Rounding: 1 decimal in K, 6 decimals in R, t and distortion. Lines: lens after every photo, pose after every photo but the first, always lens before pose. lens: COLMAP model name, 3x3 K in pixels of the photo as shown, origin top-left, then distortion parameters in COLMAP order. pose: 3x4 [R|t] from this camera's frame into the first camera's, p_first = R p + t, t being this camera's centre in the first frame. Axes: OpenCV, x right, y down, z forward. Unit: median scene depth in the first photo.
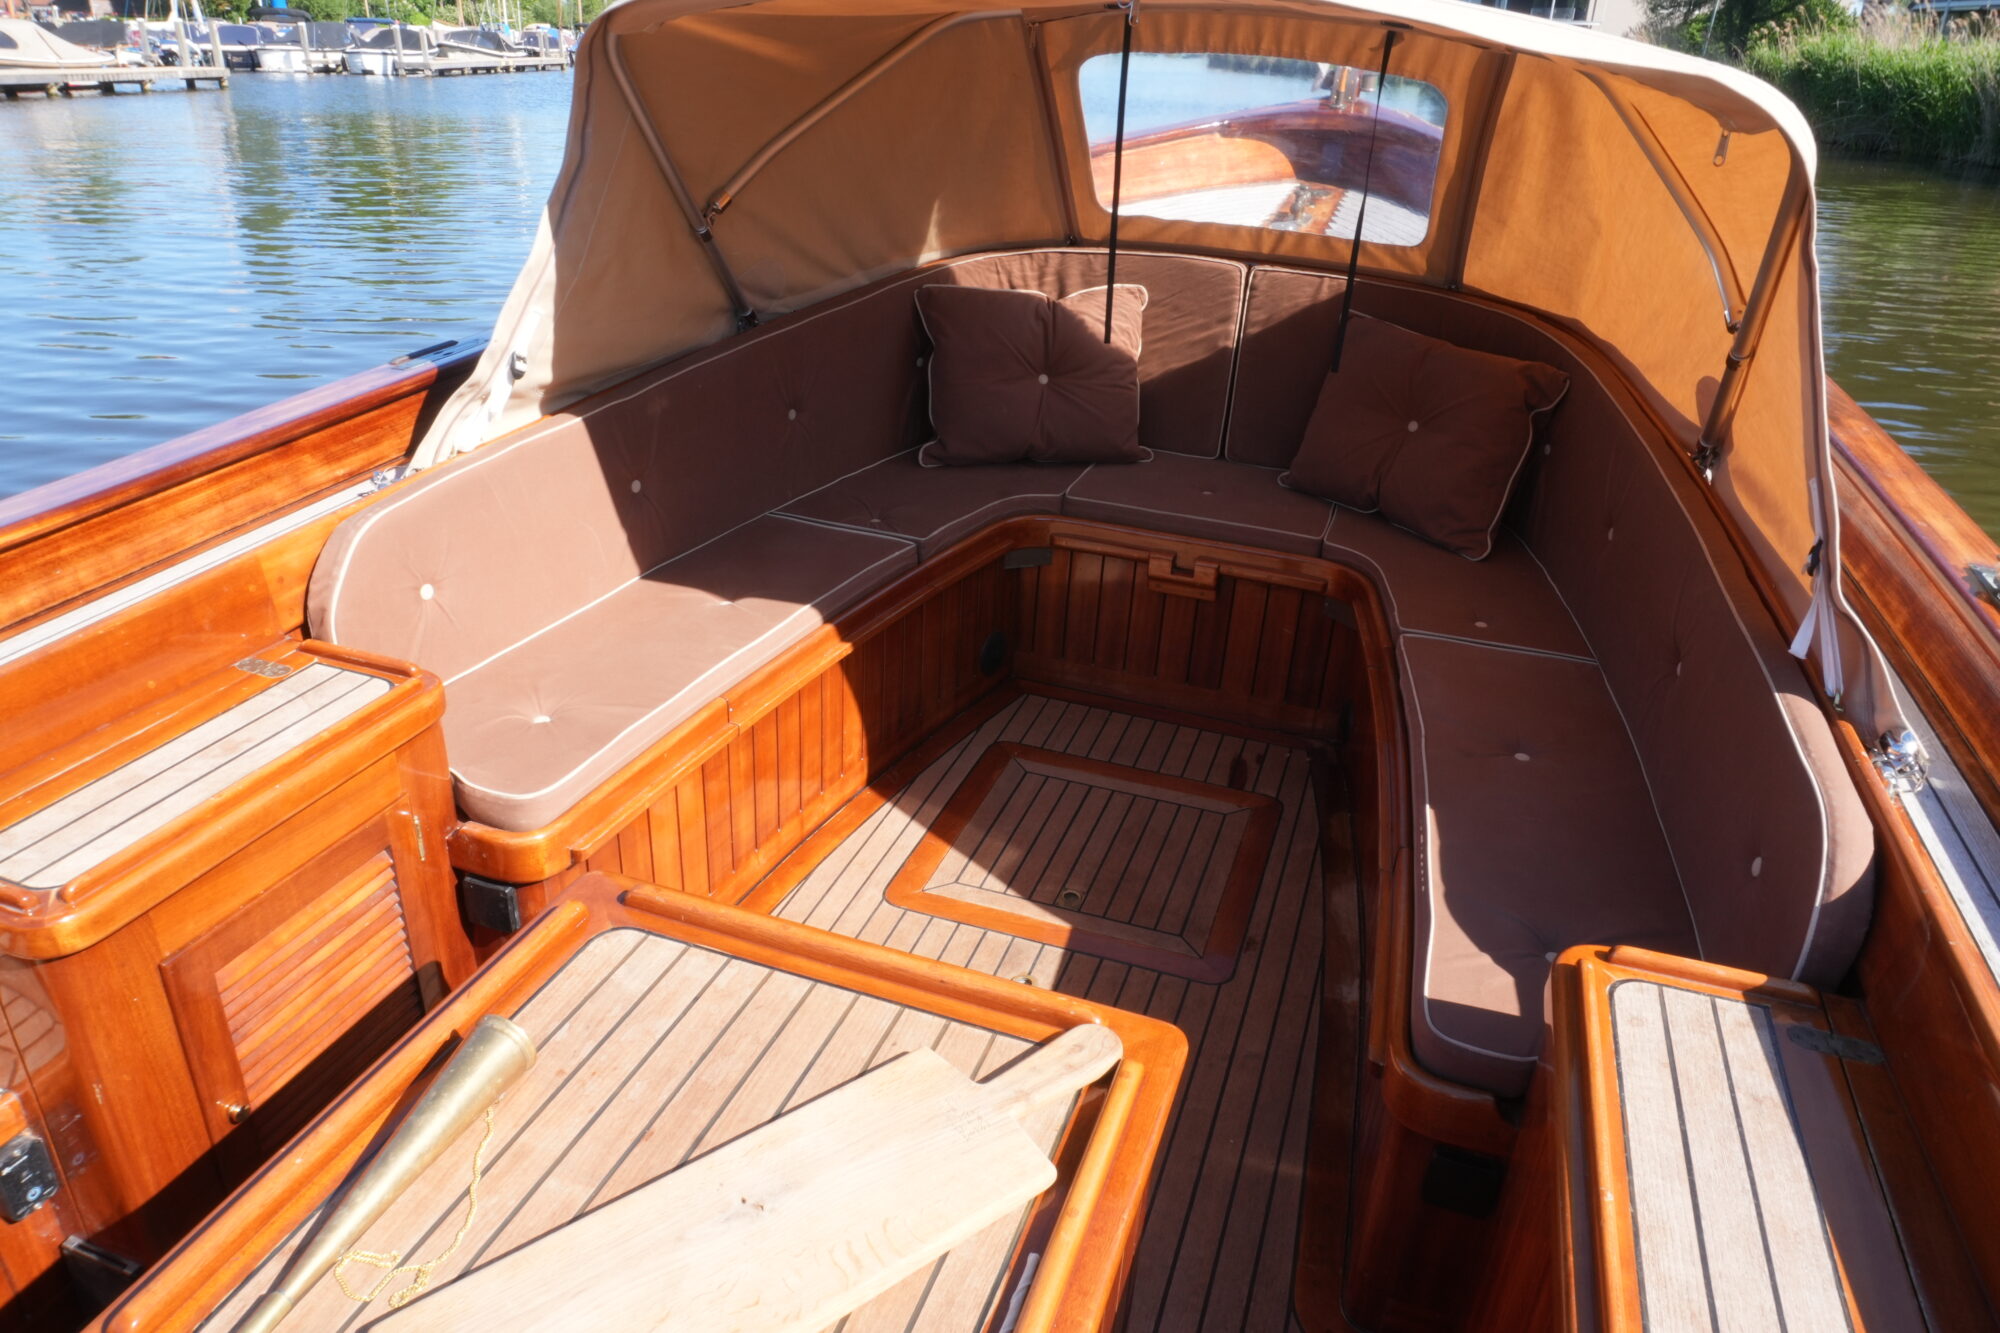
lens RADIAL K [[1341.4, 0, 1000.0], [0, 1341.4, 666.5], [0, 0, 1]] dist [-0.040249, 0.025043]
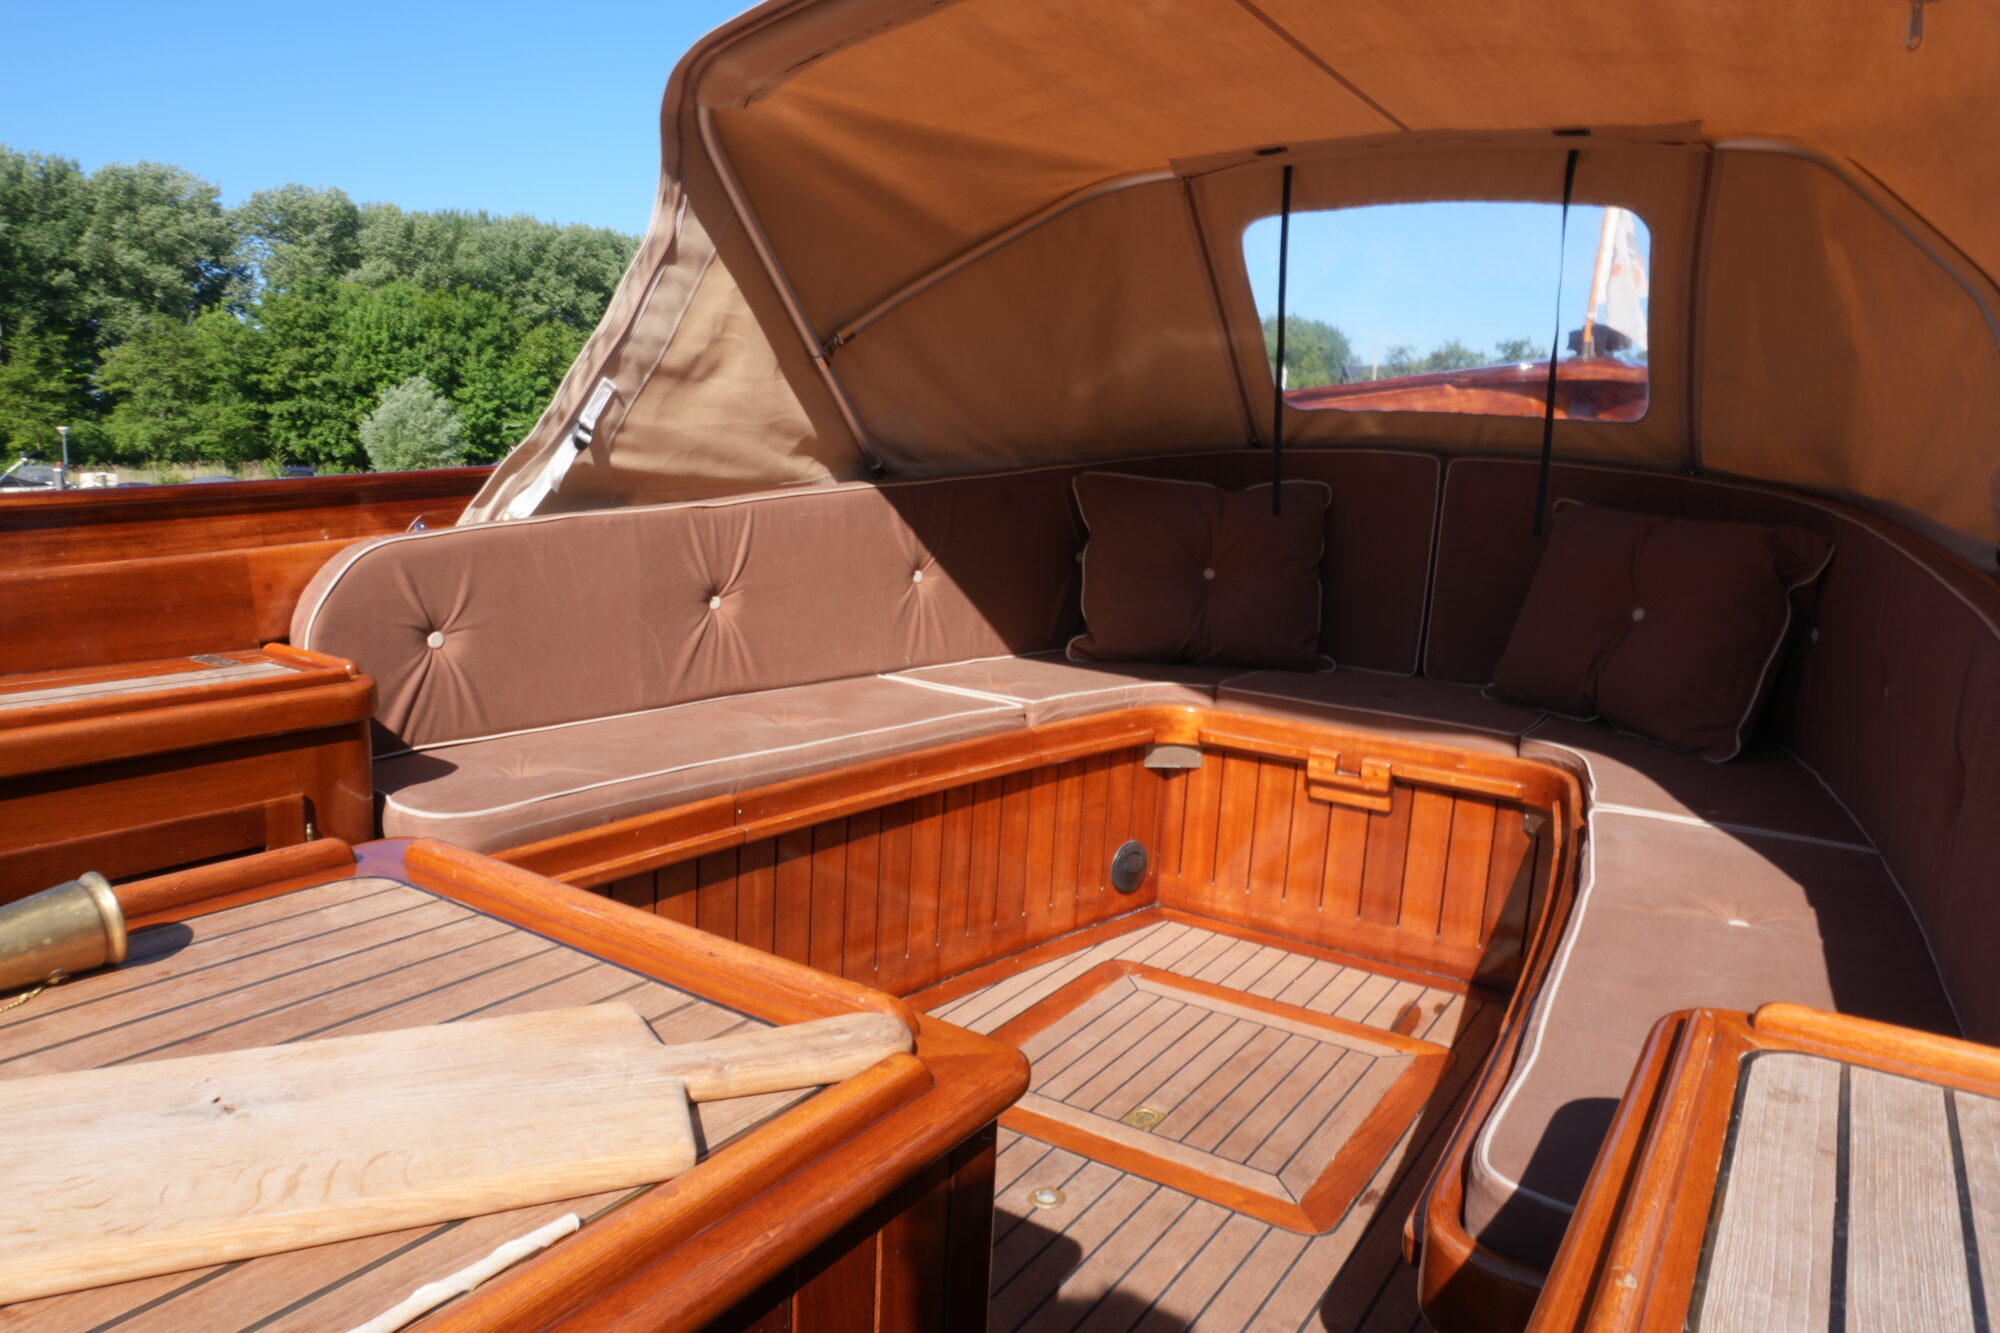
lens RADIAL K [[1341.4, 0, 1000.0], [0, 1341.4, 666.5], [0, 0, 1]] dist [-0.040249, 0.025043]
pose [[0.969191, 0.033348, -0.244041, 0.154027], [-0.104652, 0.952668, -0.285433, 0.155690], [0.222971, 0.302179, 0.926807, 0.185596]]
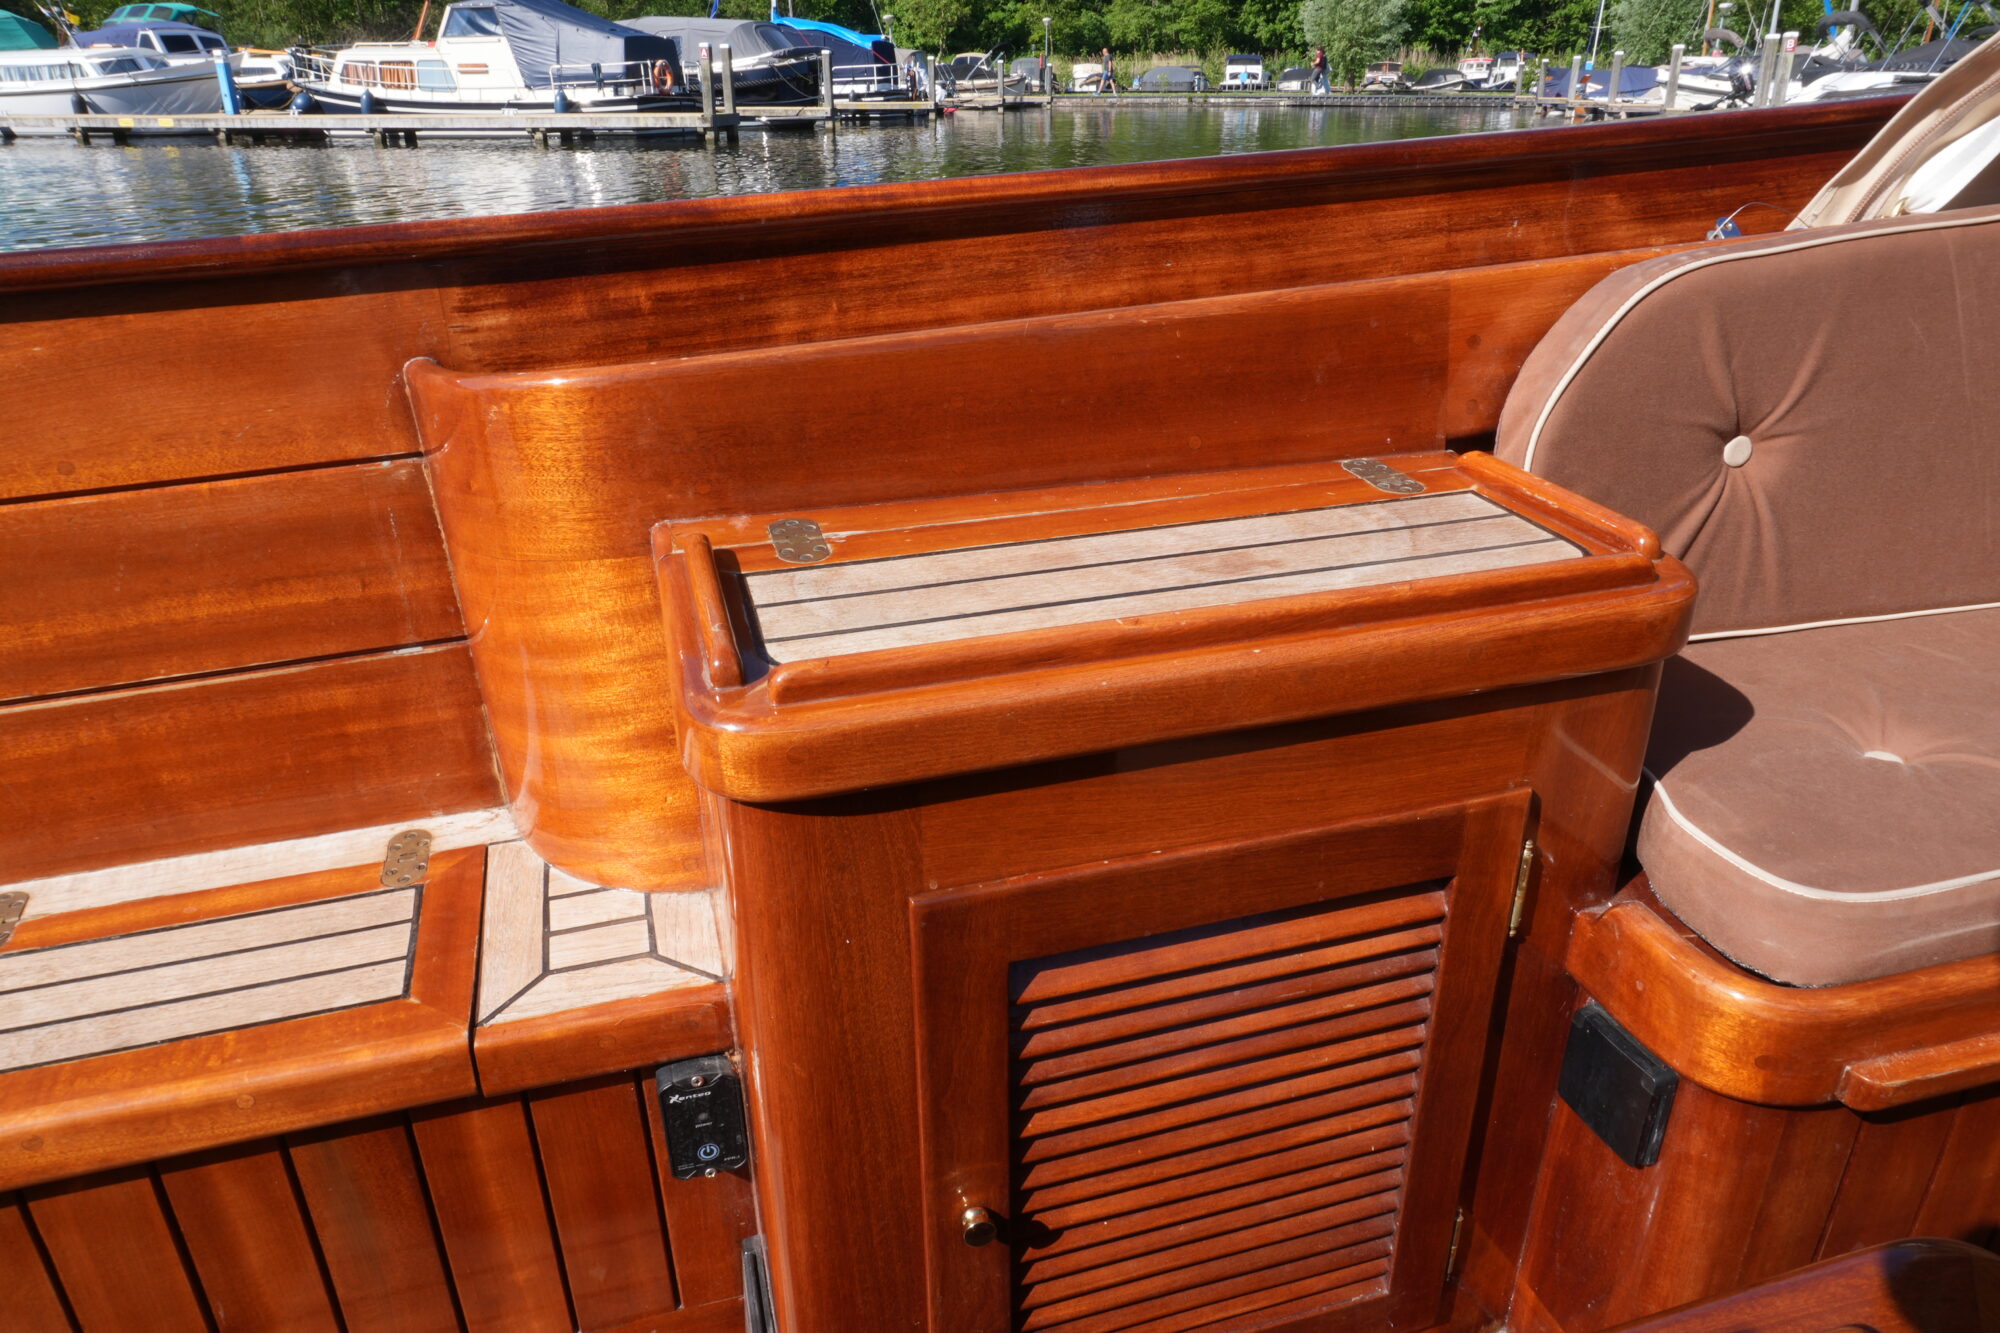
lens RADIAL K [[1309.4, 0, 1000.0], [0, 1309.4, 666.5], [0, 0, 1]] dist [-0.036029, 0.001675]
pose [[0.576024, 0.297248, -0.761473, -0.157108], [-0.322439, 0.938632, 0.122491, 0.042782], [0.751152, 0.174971, 0.636518, 0.405423]]
